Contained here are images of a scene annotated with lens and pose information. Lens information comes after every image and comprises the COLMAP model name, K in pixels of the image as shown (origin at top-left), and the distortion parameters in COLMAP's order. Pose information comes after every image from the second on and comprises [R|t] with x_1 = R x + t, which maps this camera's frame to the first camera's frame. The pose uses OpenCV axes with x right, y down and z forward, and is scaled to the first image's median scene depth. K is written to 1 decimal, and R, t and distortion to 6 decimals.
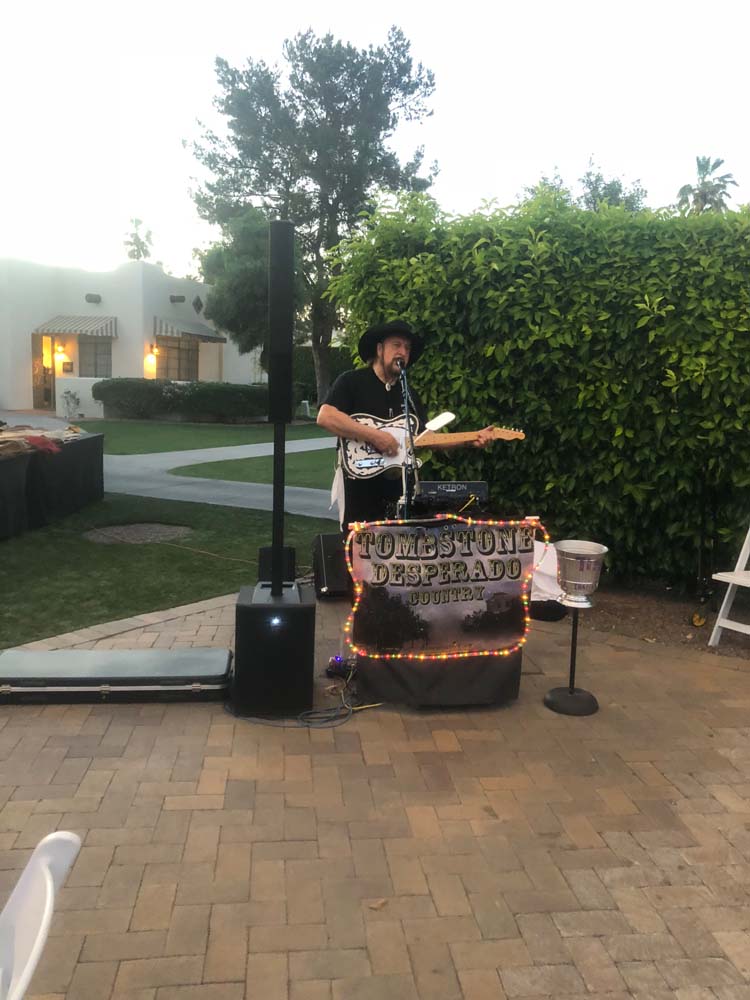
lens RADIAL K [[830.4, 0, 368.9], [0, 830.4, 480.7], [0, 0, 1]] dist [0.046694, -0.047400]
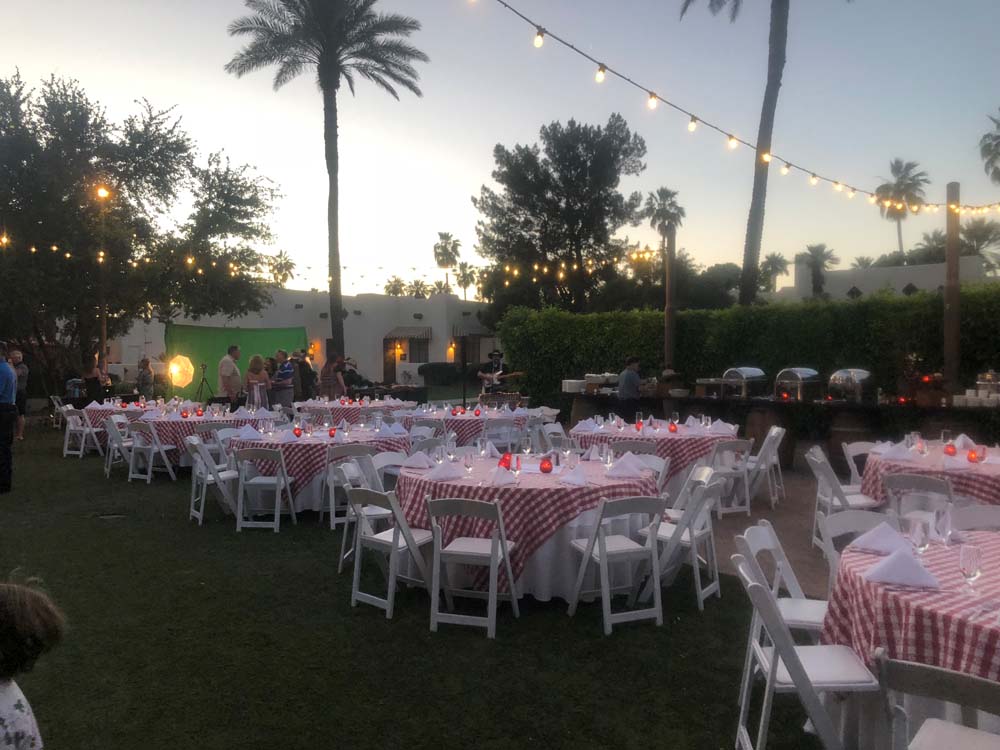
lens RADIAL K [[830.4, 0, 500.8], [0, 830.4, 375.7], [0, 0, 1]] dist [0.046694, -0.047400]
pose [[0.977701, -0.032388, -0.207489, 0.166334], [0.012638, 0.995319, -0.095813, 0.060326], [0.209621, 0.091054, 0.973534, -0.549476]]
